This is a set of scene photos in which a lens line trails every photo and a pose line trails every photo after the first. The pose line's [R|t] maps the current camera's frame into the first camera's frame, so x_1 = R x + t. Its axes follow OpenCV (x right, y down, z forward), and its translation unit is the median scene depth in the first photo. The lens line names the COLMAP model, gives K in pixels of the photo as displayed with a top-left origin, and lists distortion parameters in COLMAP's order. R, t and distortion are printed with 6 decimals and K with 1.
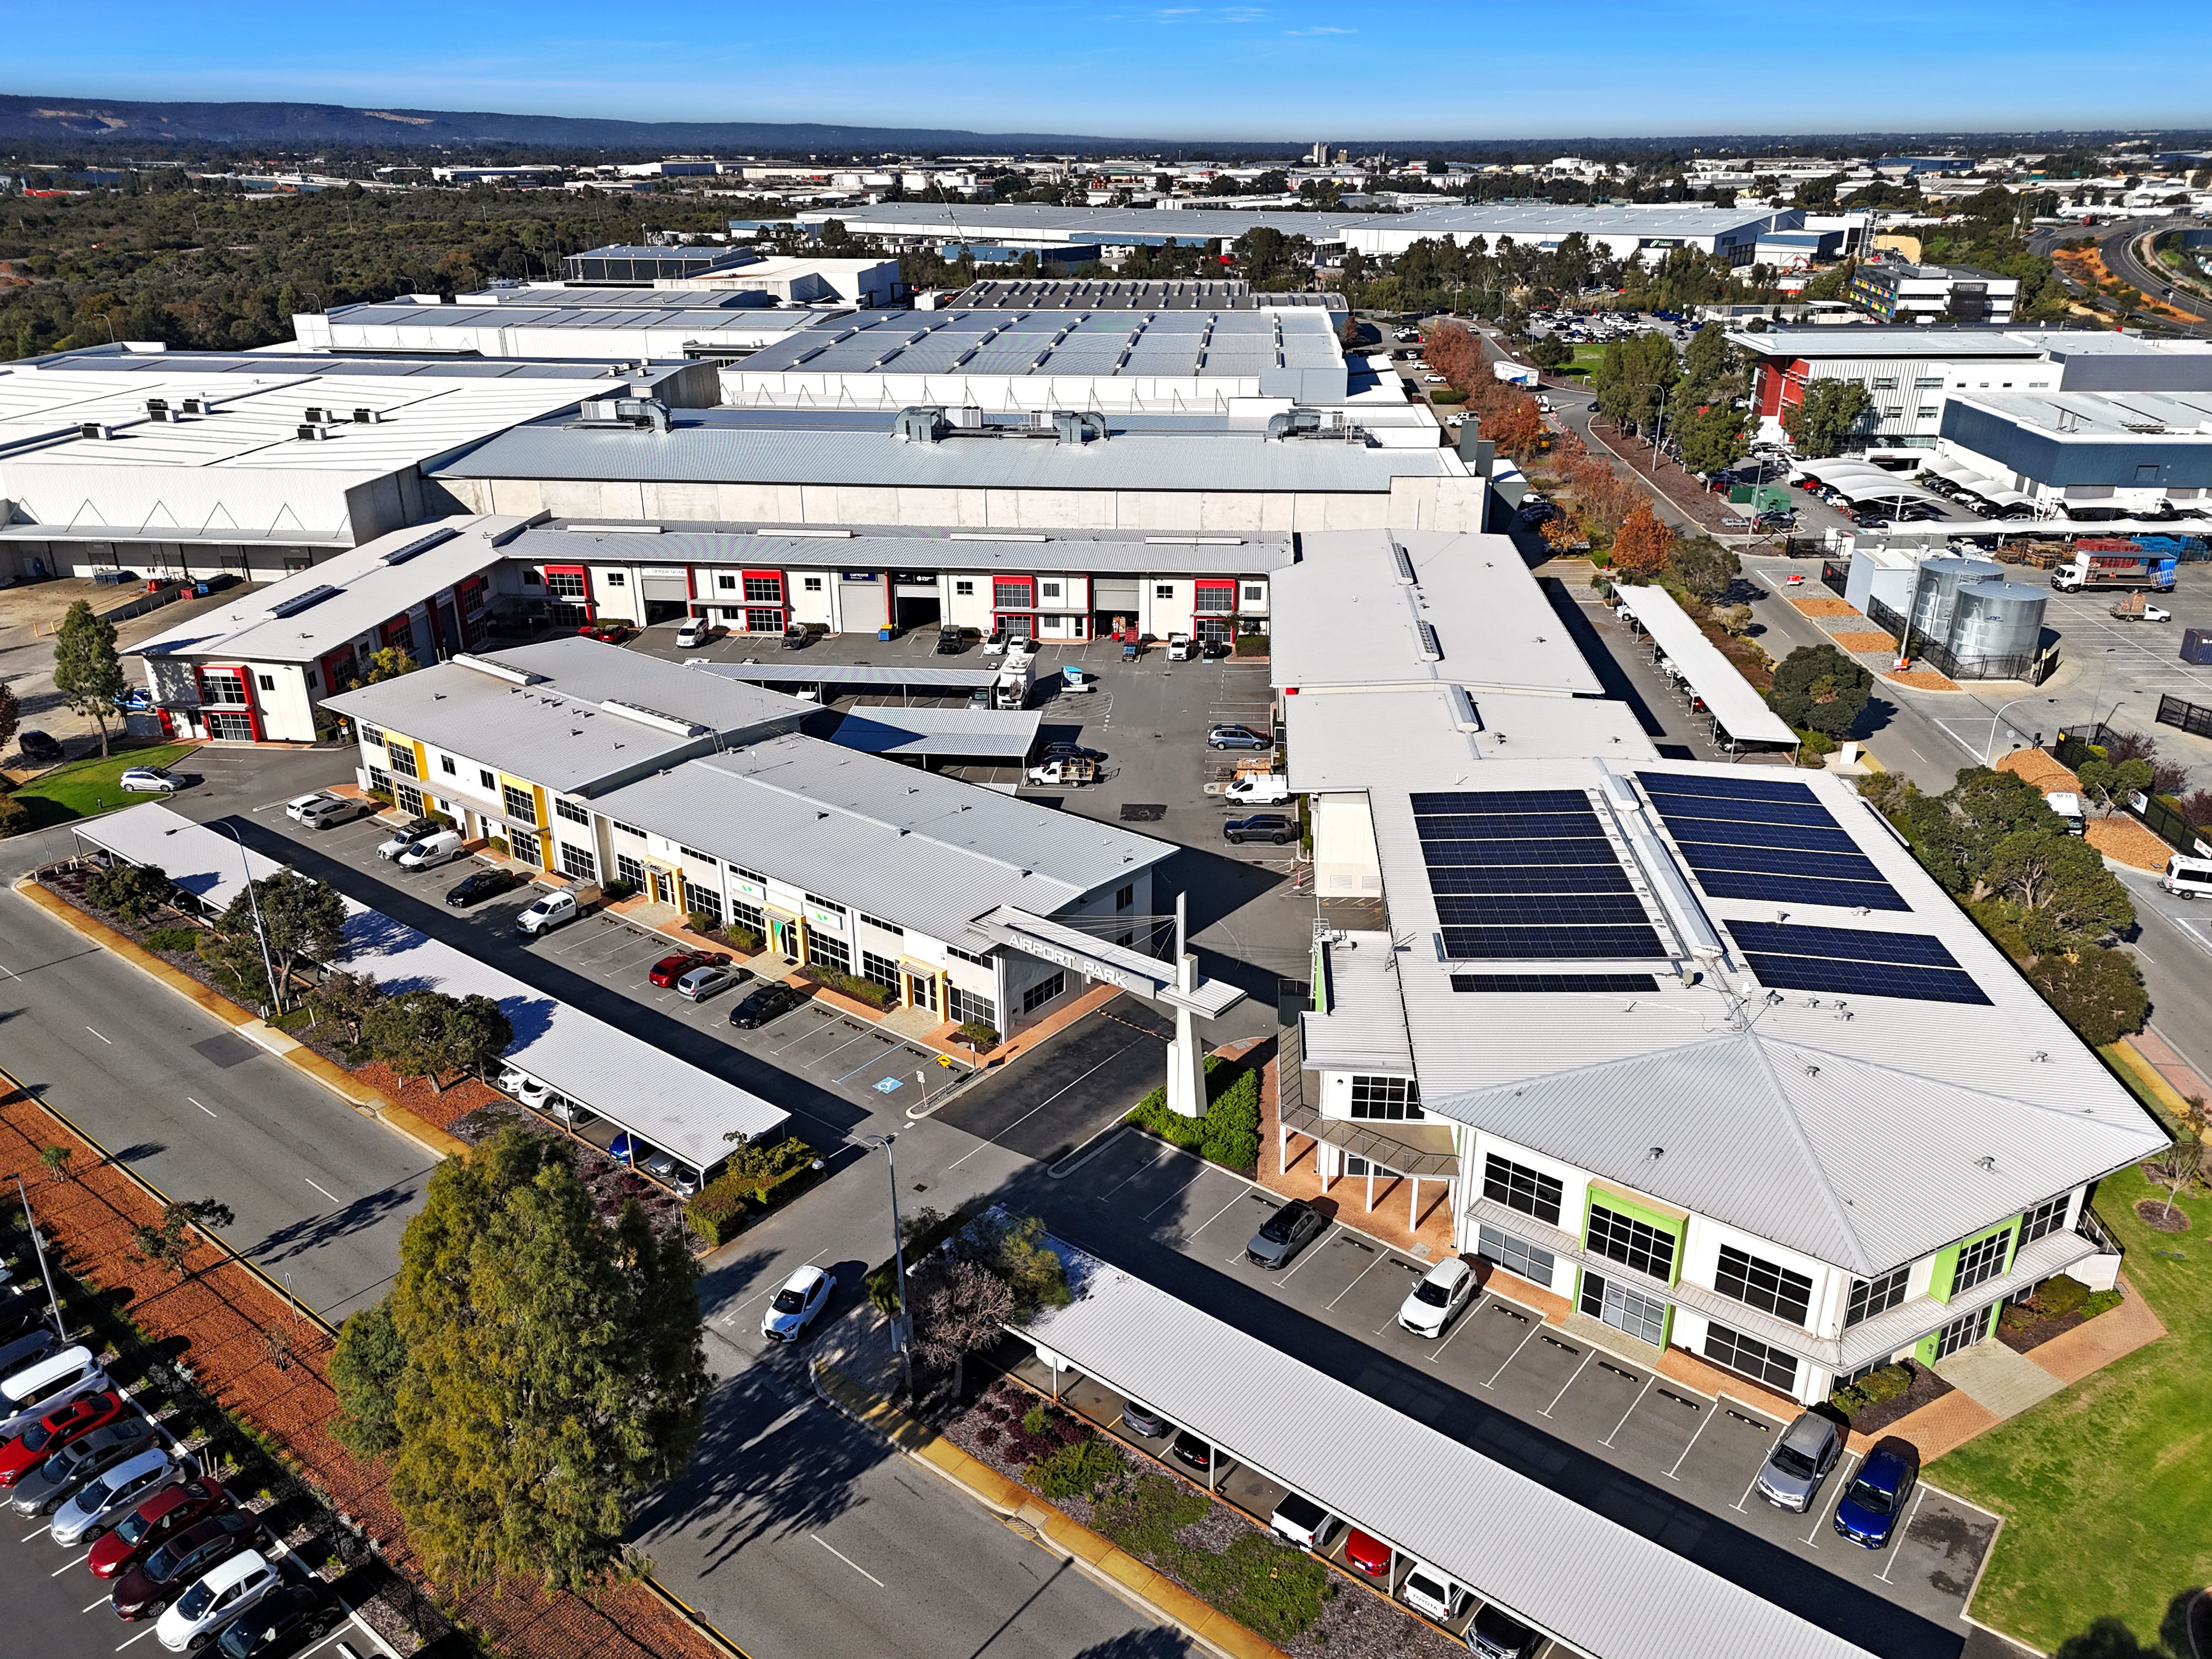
lens RADIAL K [[1647.3, 0, 1105.6], [0, 1647.3, 837.0], [0, 0, 1]] dist [0.066834, -0.037513]
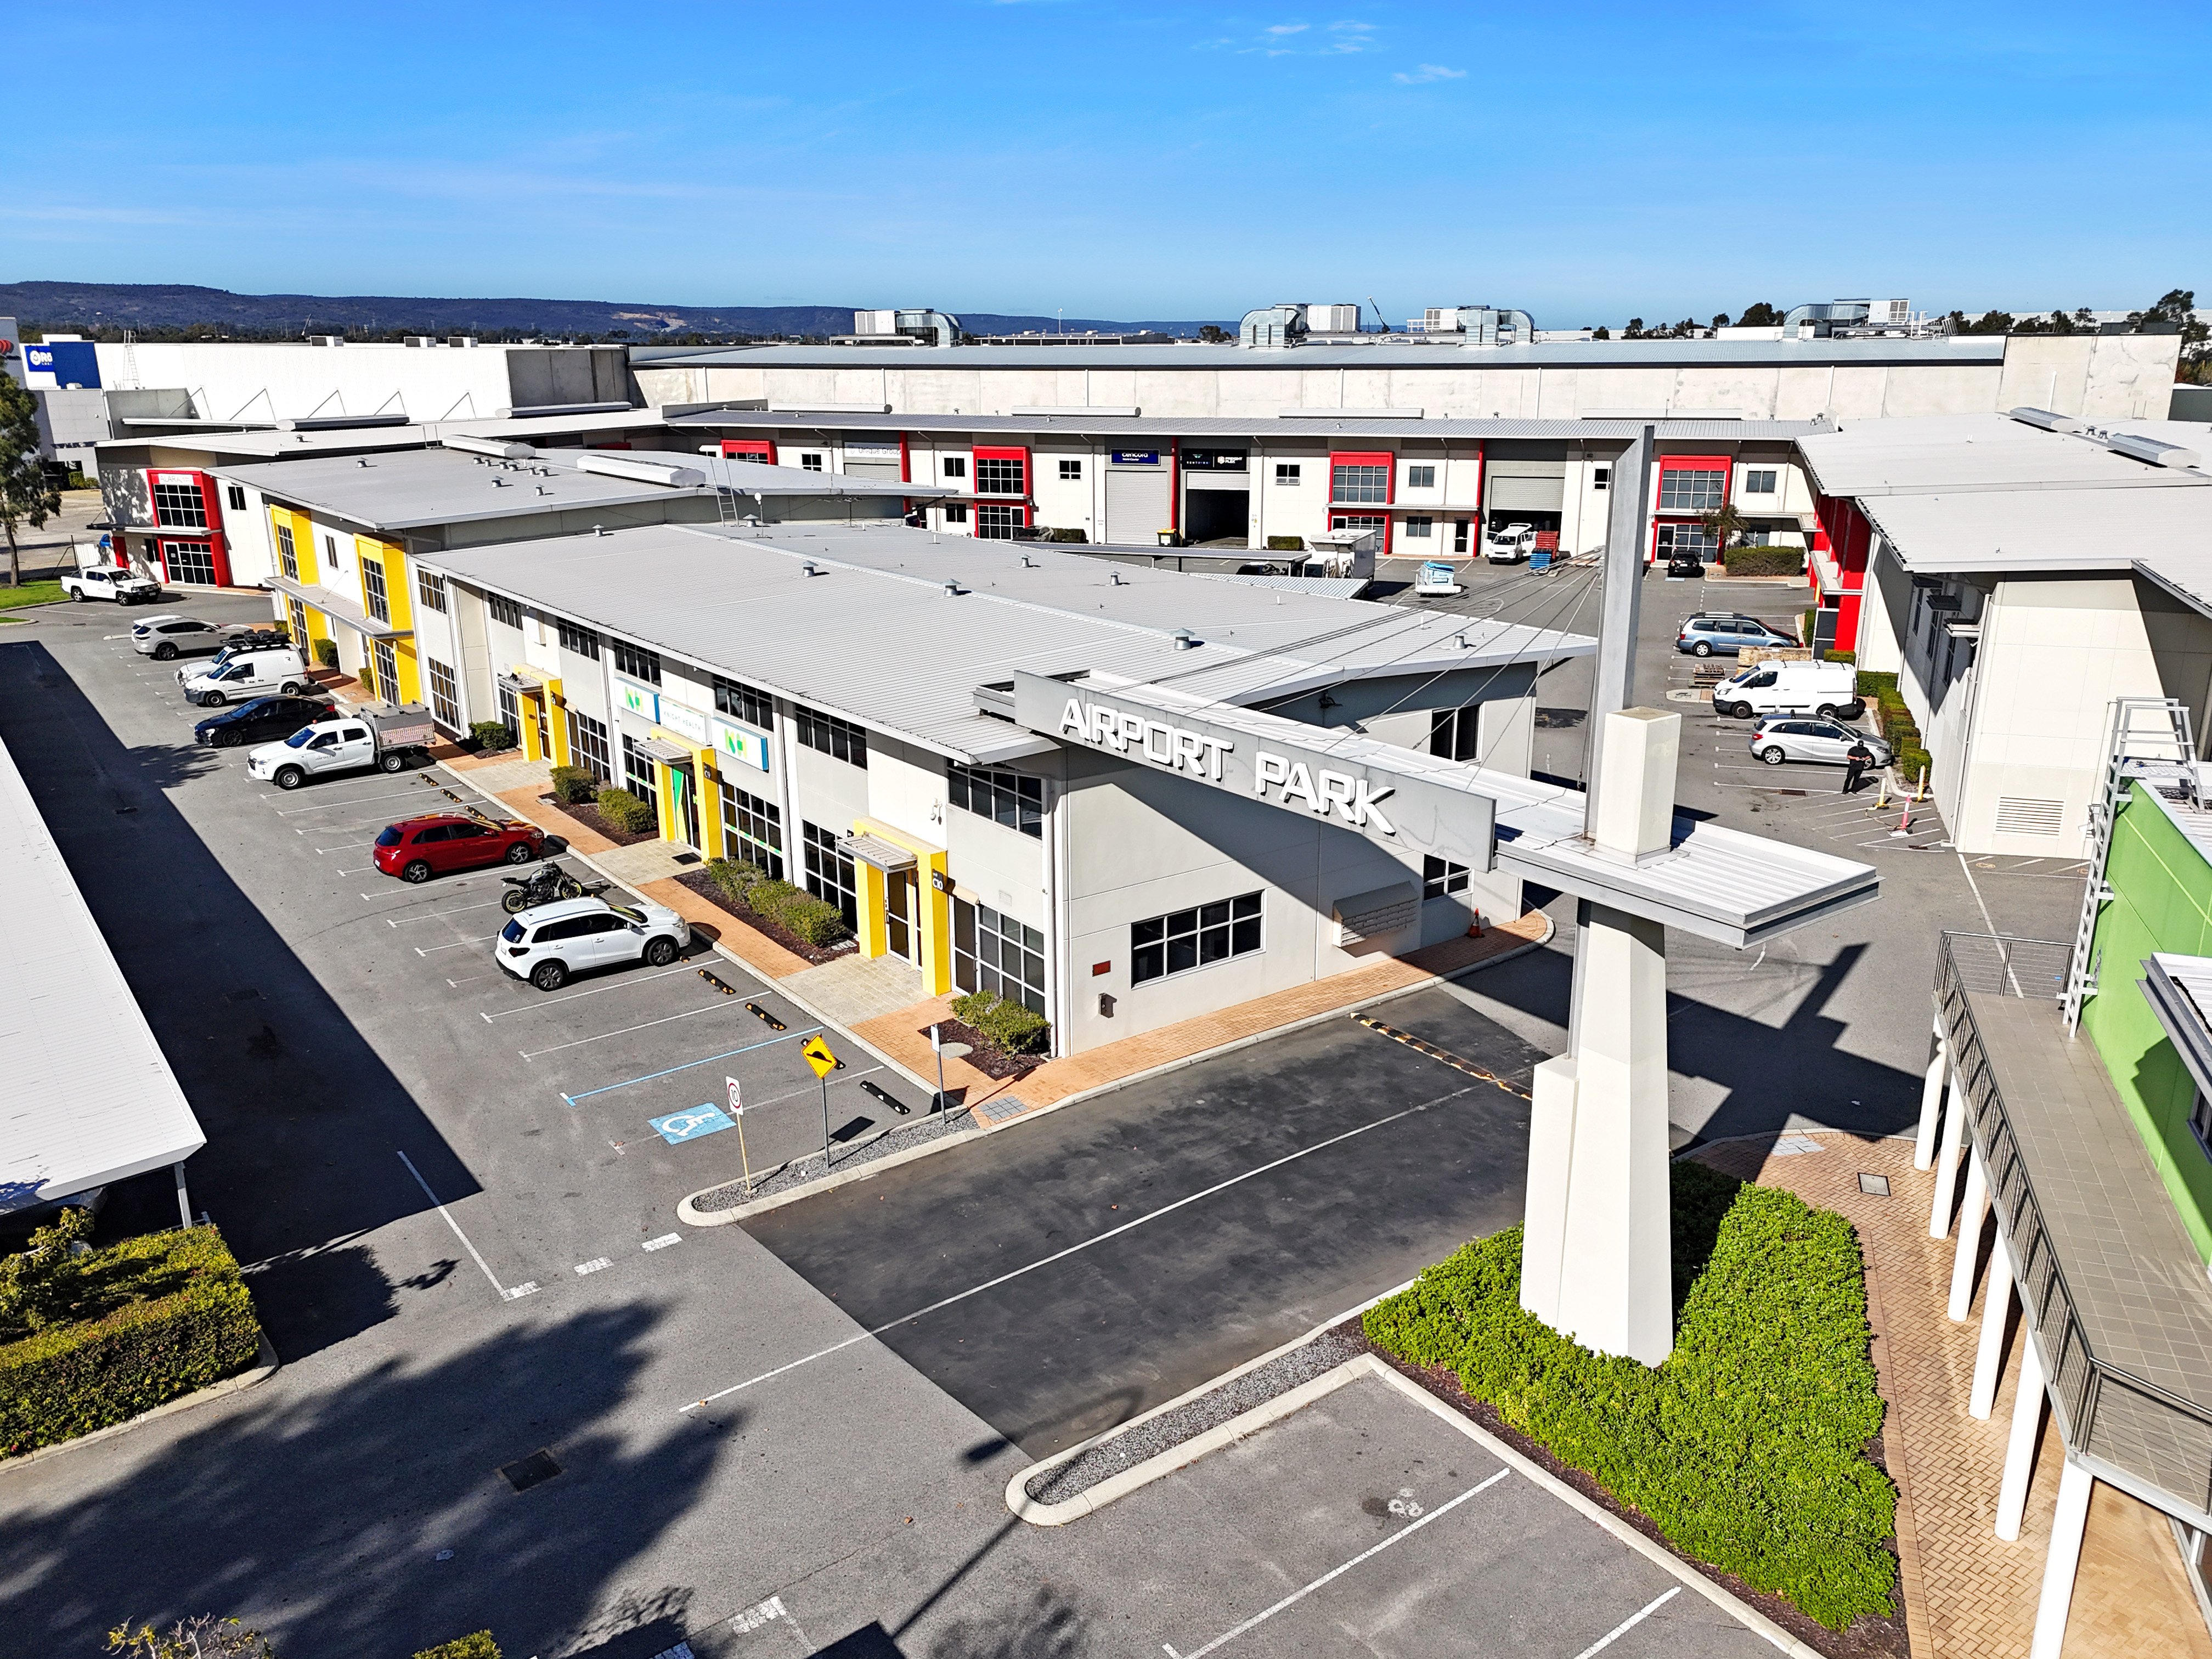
lens RADIAL K [[1647.3, 0, 1098.1], [0, 1647.3, 829.9], [0, 0, 1]] dist [0.066834, -0.037513]
pose [[0.965275, 0.070870, -0.251441, 0.017452], [-0.098138, 0.990375, -0.097605, 0.061319], [0.242103, 0.118892, 0.962939, 0.362118]]
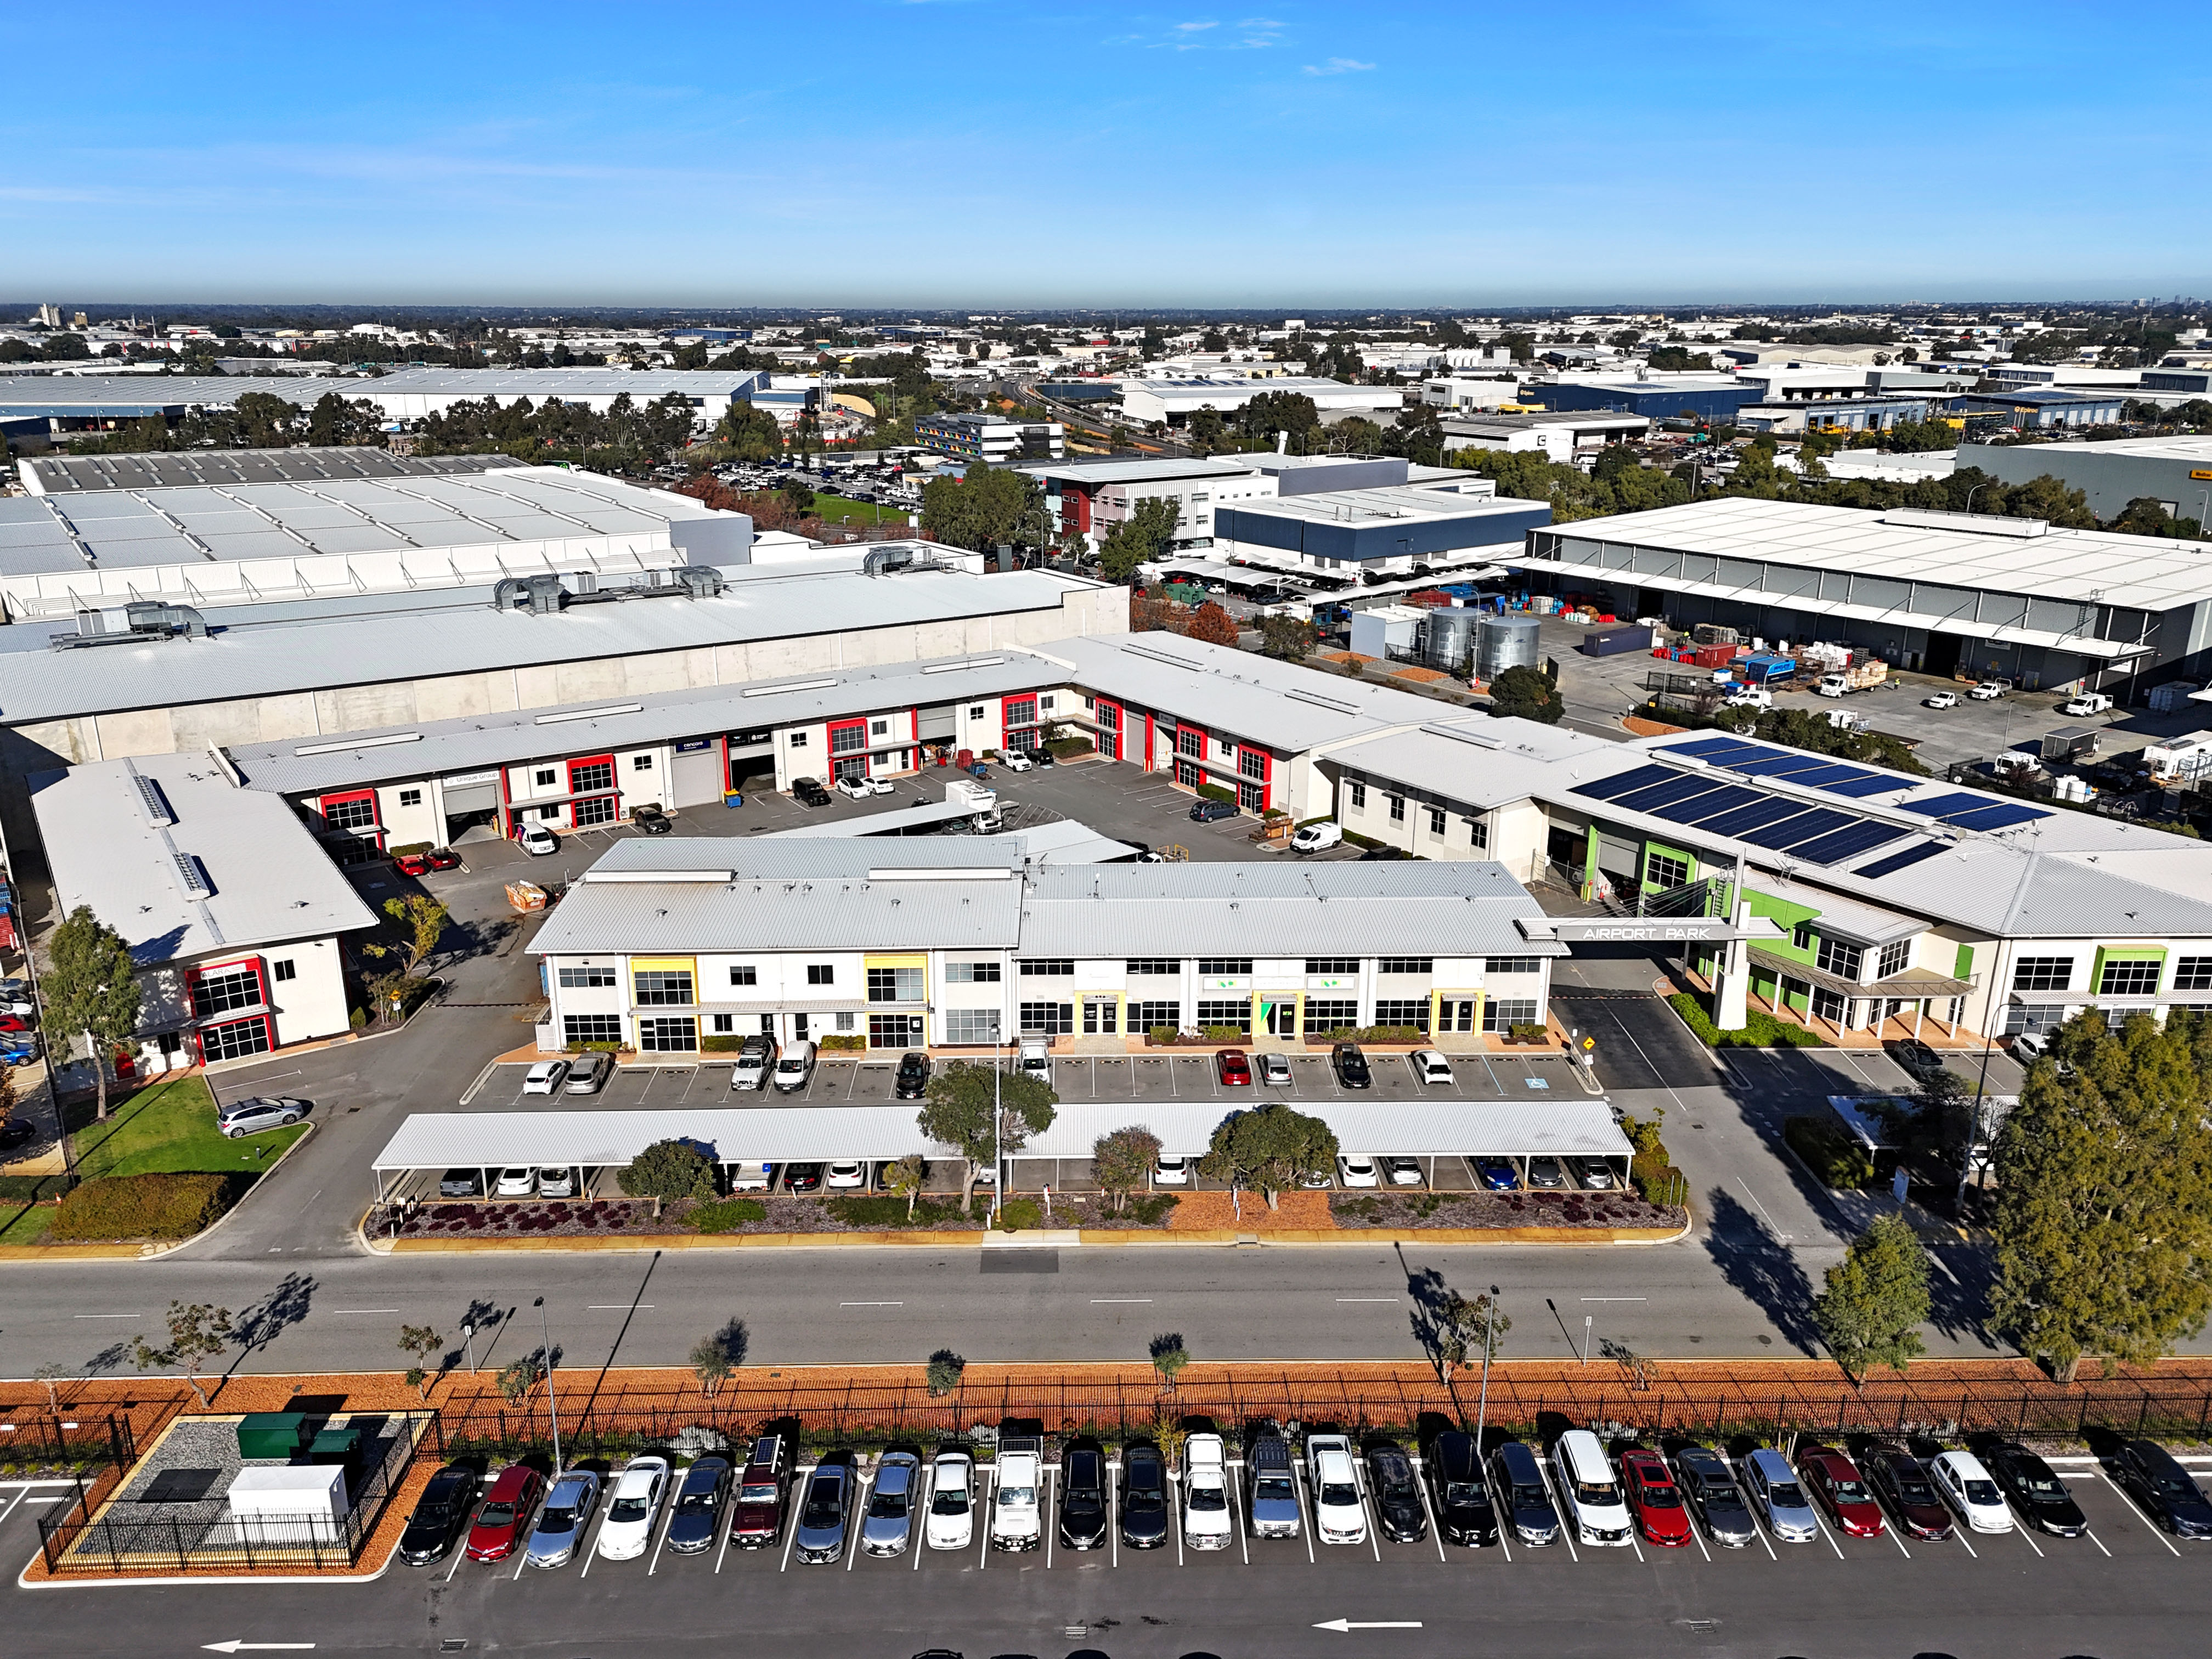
lens RADIAL K [[1647.3, 0, 1118.9], [0, 1647.3, 816.9], [0, 0, 1]] dist [0.066834, -0.037513]
pose [[0.768513, -0.184785, 0.612570, -0.547816], [0.244797, 0.969463, -0.014672, -0.045367], [-0.591153, 0.161231, 0.790280, 0.118329]]
